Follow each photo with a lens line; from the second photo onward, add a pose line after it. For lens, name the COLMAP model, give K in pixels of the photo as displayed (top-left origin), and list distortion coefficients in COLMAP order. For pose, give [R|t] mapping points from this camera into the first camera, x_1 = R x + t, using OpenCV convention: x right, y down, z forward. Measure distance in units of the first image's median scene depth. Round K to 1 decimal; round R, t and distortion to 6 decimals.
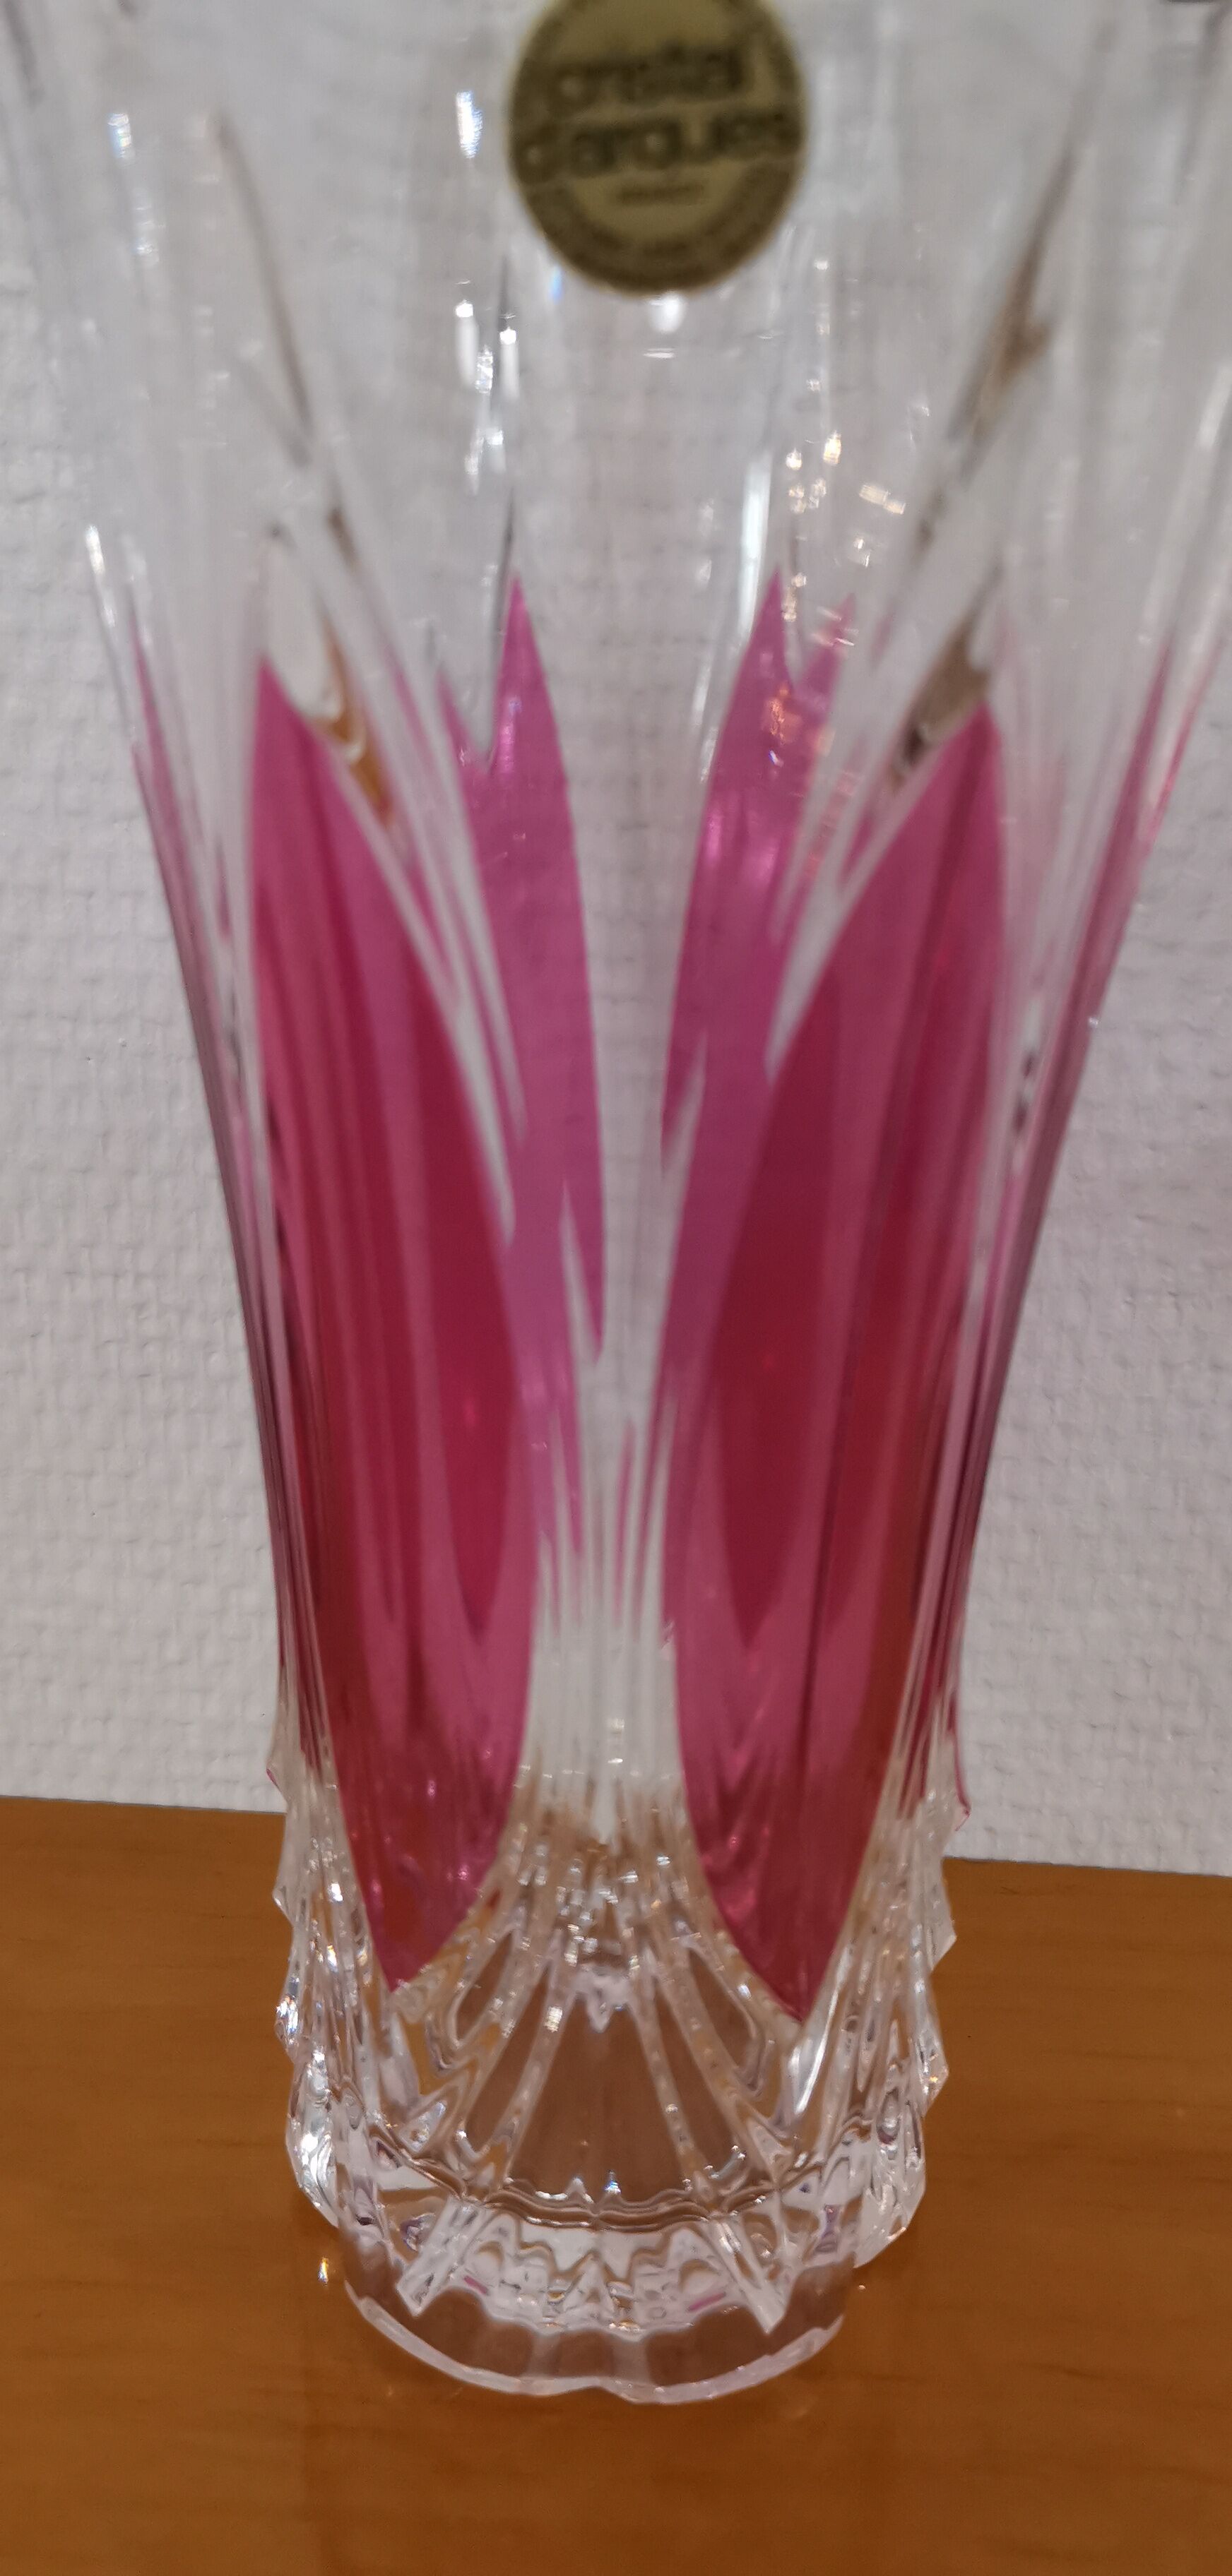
lens RADIAL K [[1968.9, 0, 616.0], [0, 1968.9, 1288.0], [0, 0, 1]] dist [0.005874, -0.000676]
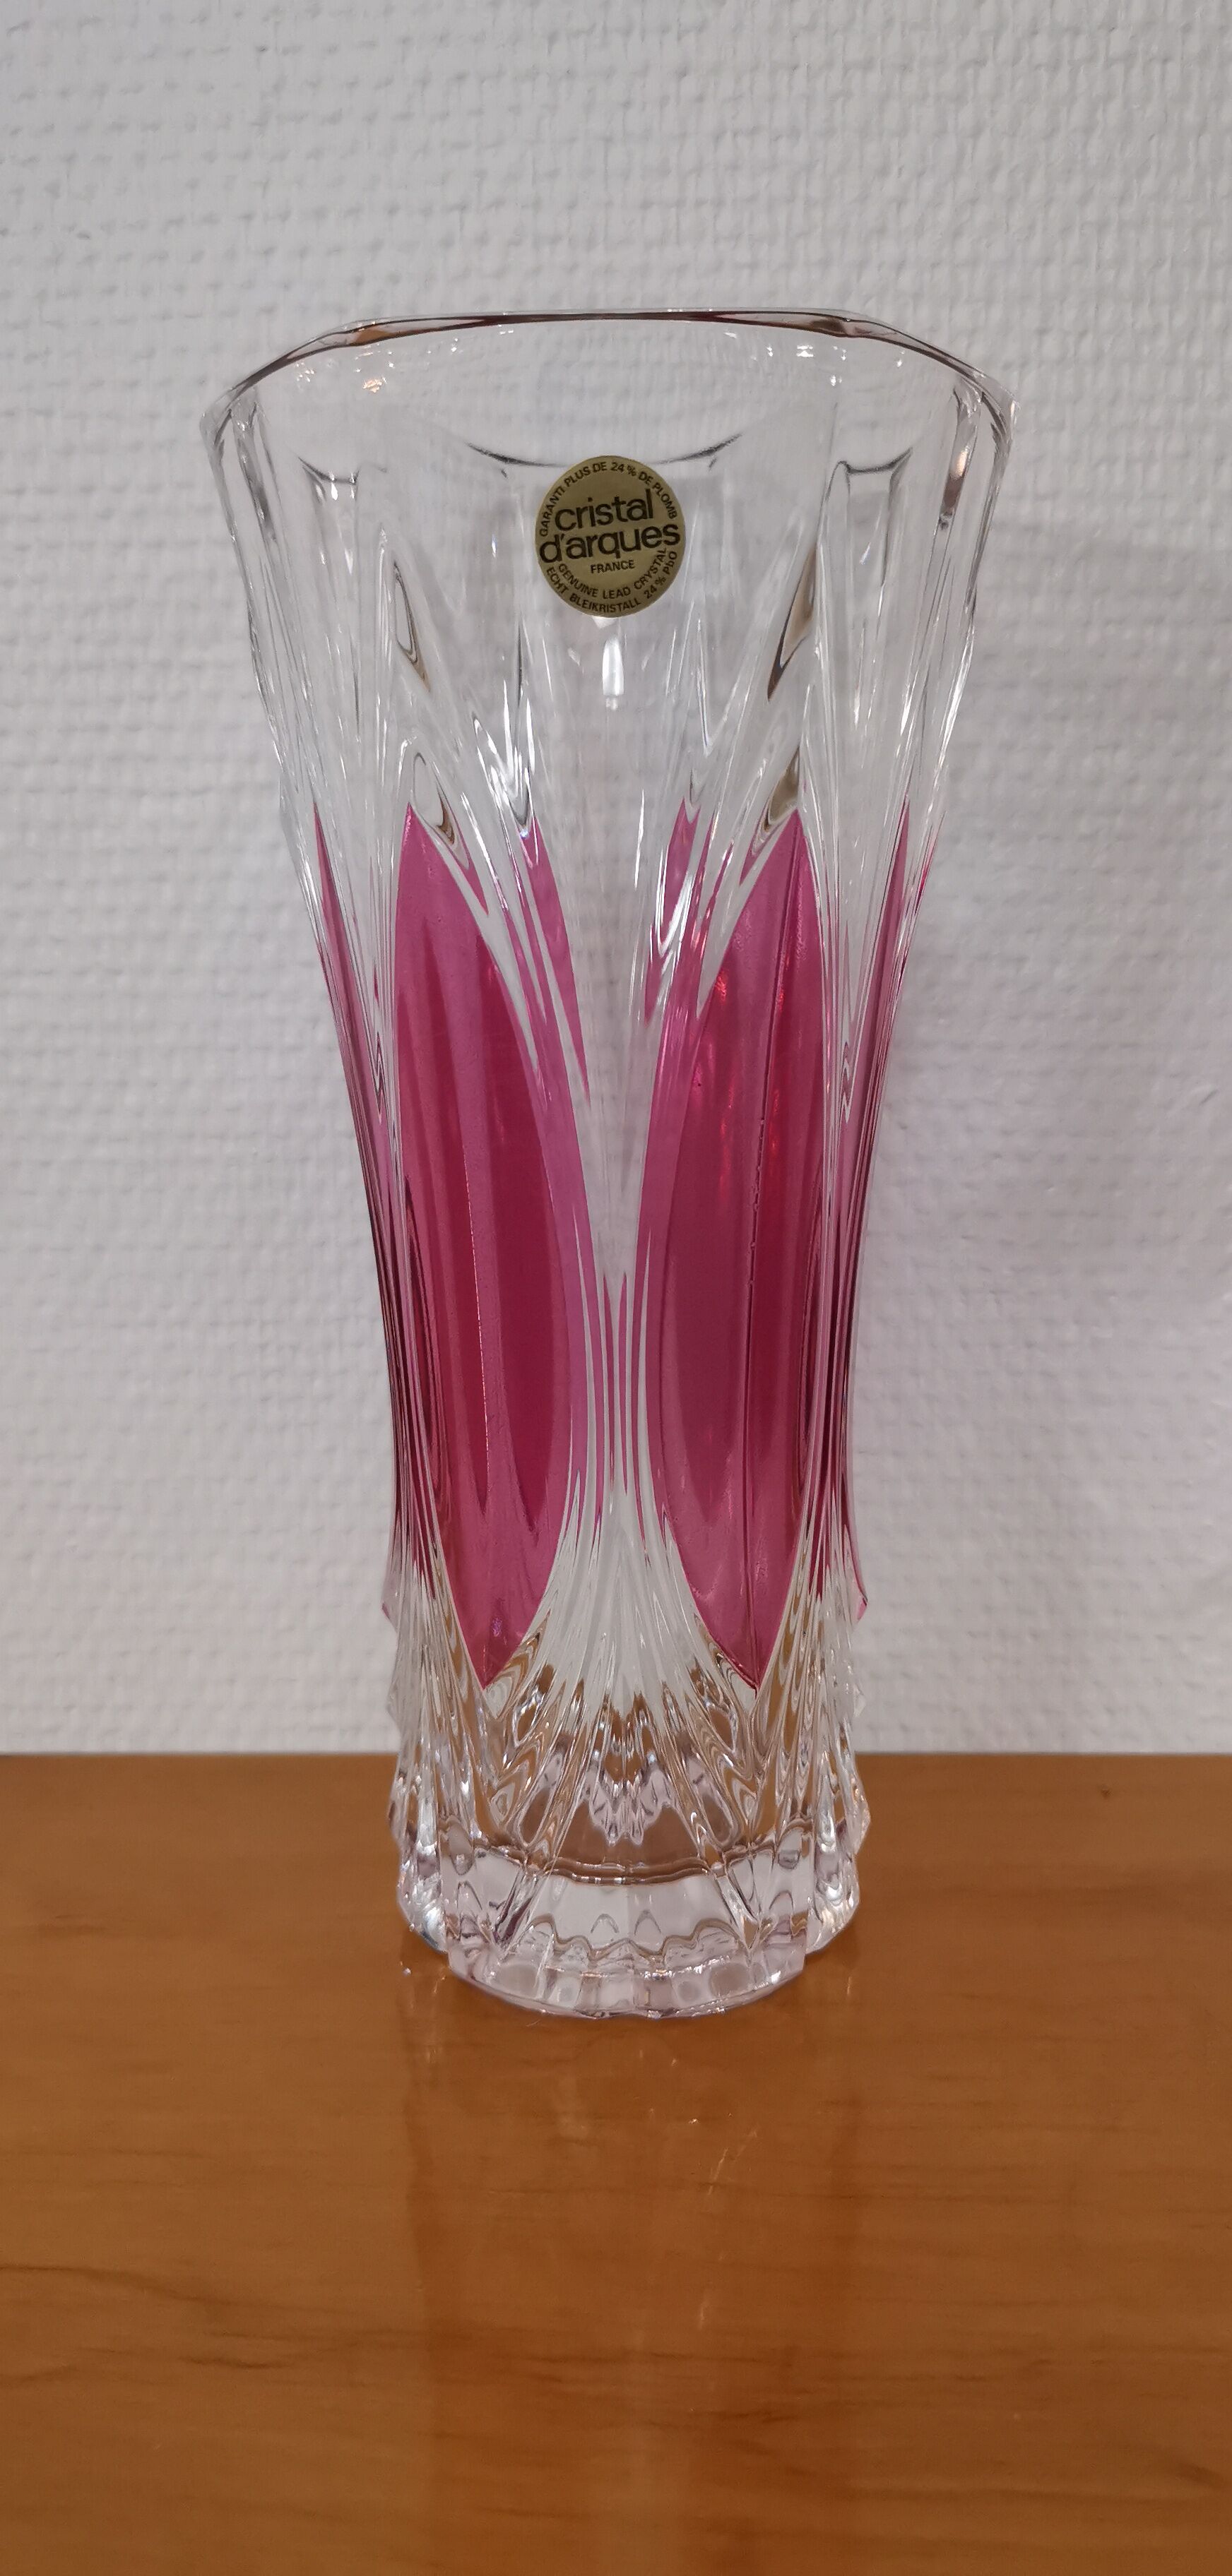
lens RADIAL K [[1902.6, 0, 616.0], [0, 1902.6, 1288.0], [0, 0, 1]] dist [0.013489, 0.005899]
pose [[0.998531, -0.046748, 0.027377, -0.028329], [0.050966, 0.981941, -0.182192, 0.237091], [-0.018365, 0.183320, 0.982882, -0.352666]]
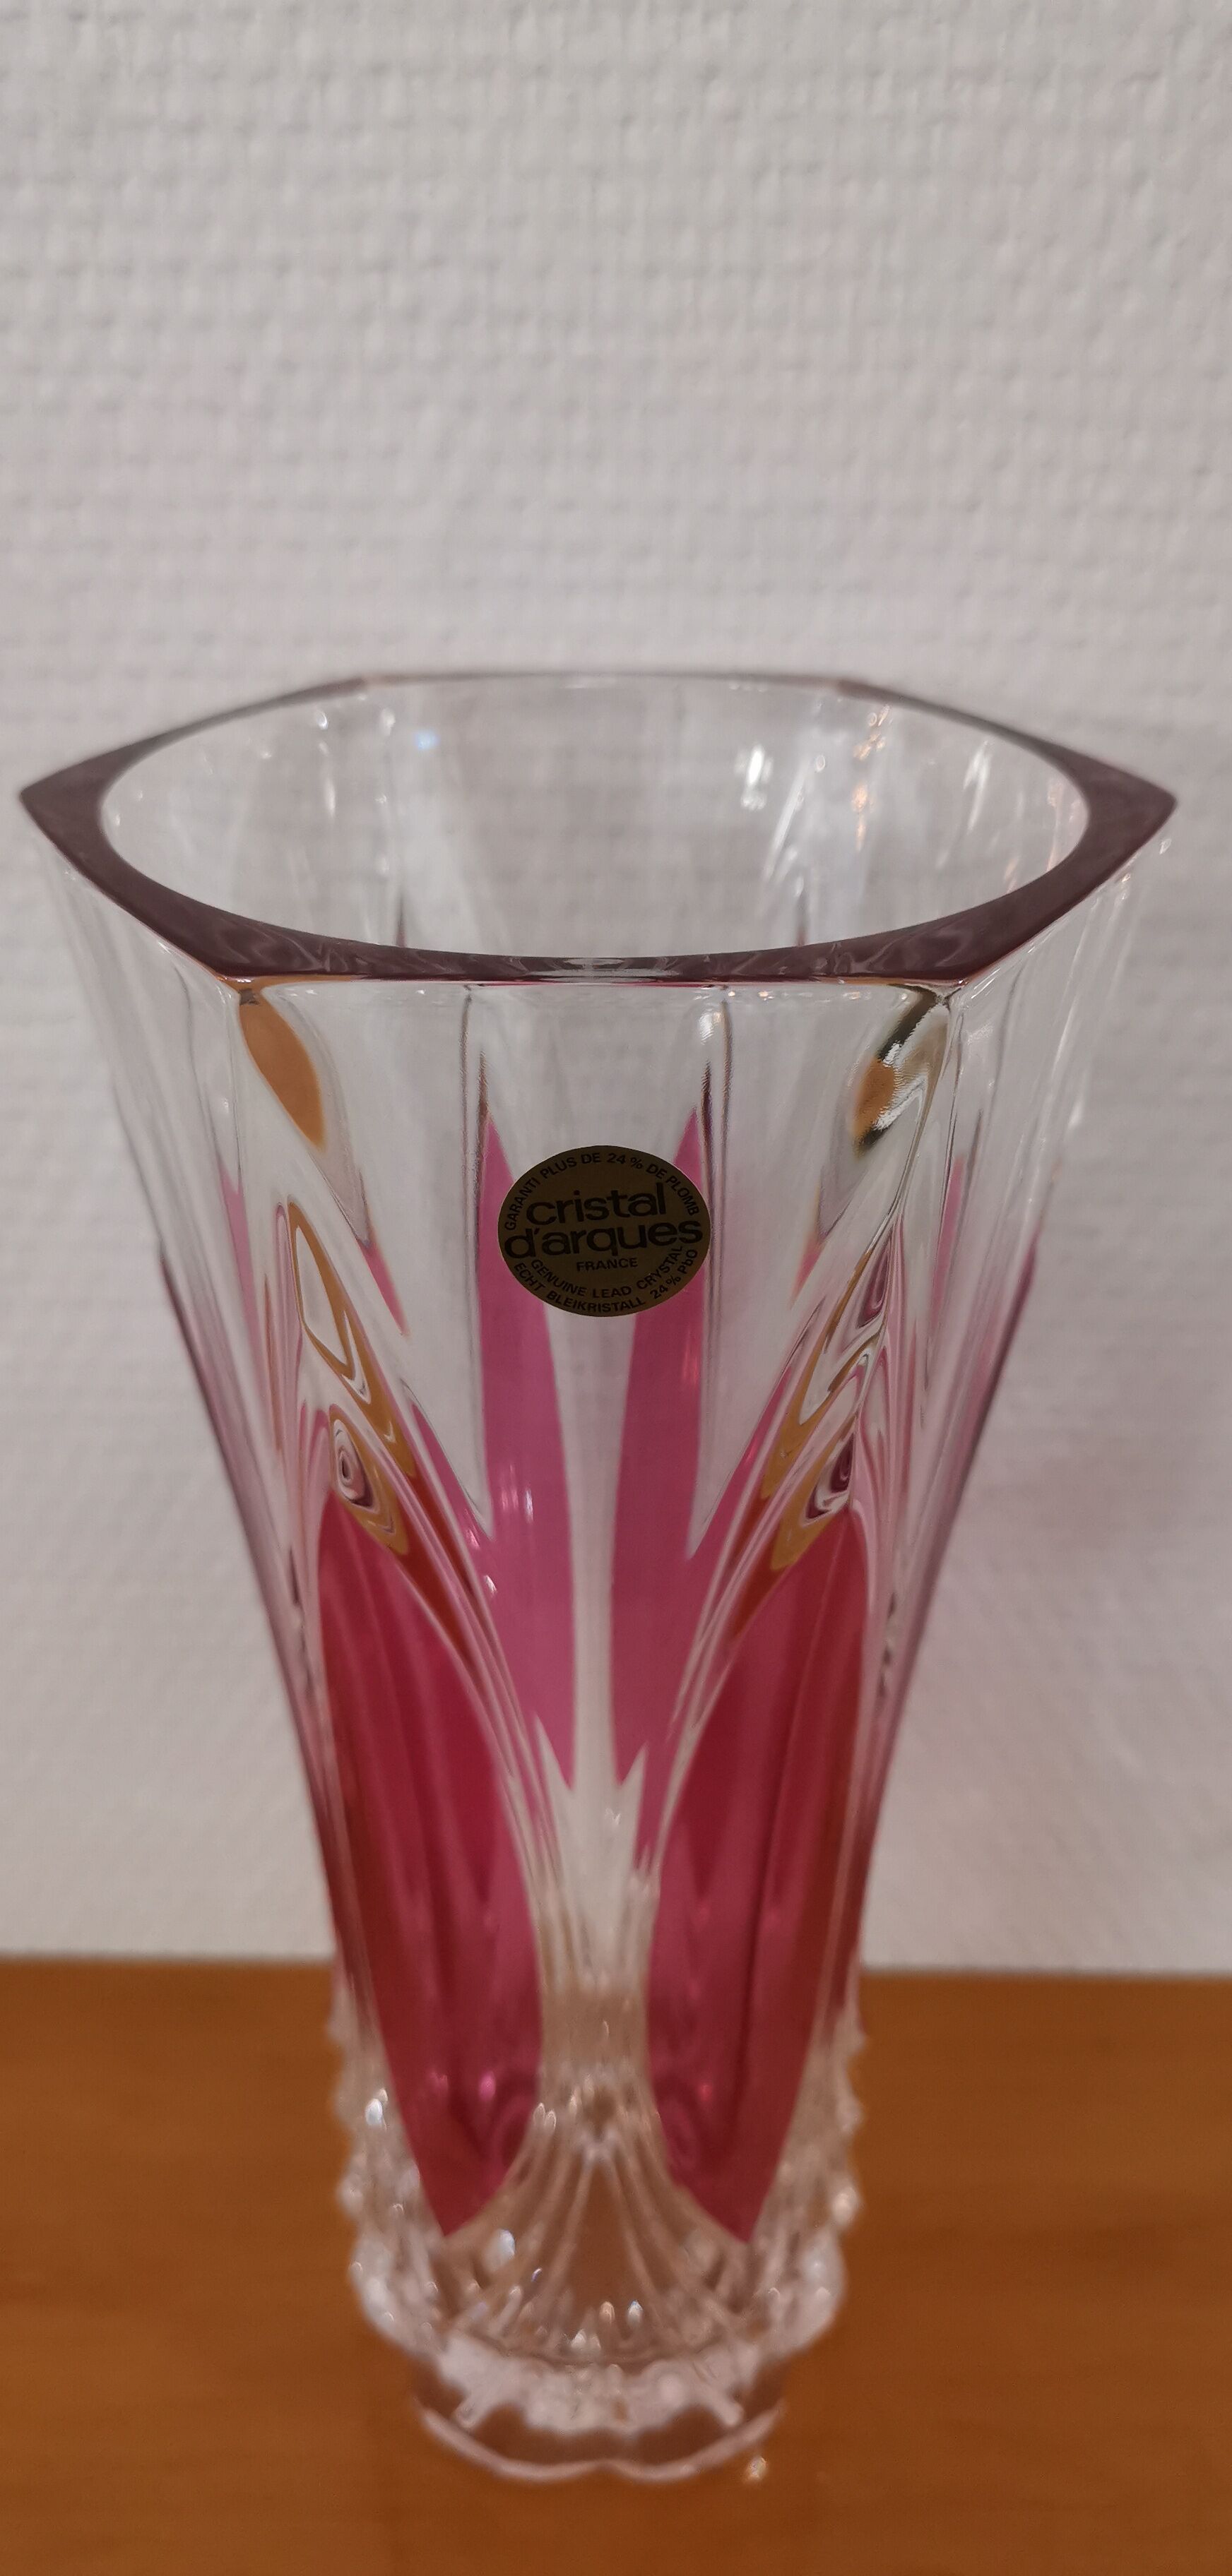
lens RADIAL K [[1968.9, 0, 616.0], [0, 1968.9, 1288.0], [0, 0, 1]] dist [0.005874, -0.000676]
pose [[0.998253, -0.046112, 0.036931, -0.011558], [0.041635, 0.992612, 0.113968, -0.318145], [-0.041914, -0.112231, 0.992798, -0.193729]]
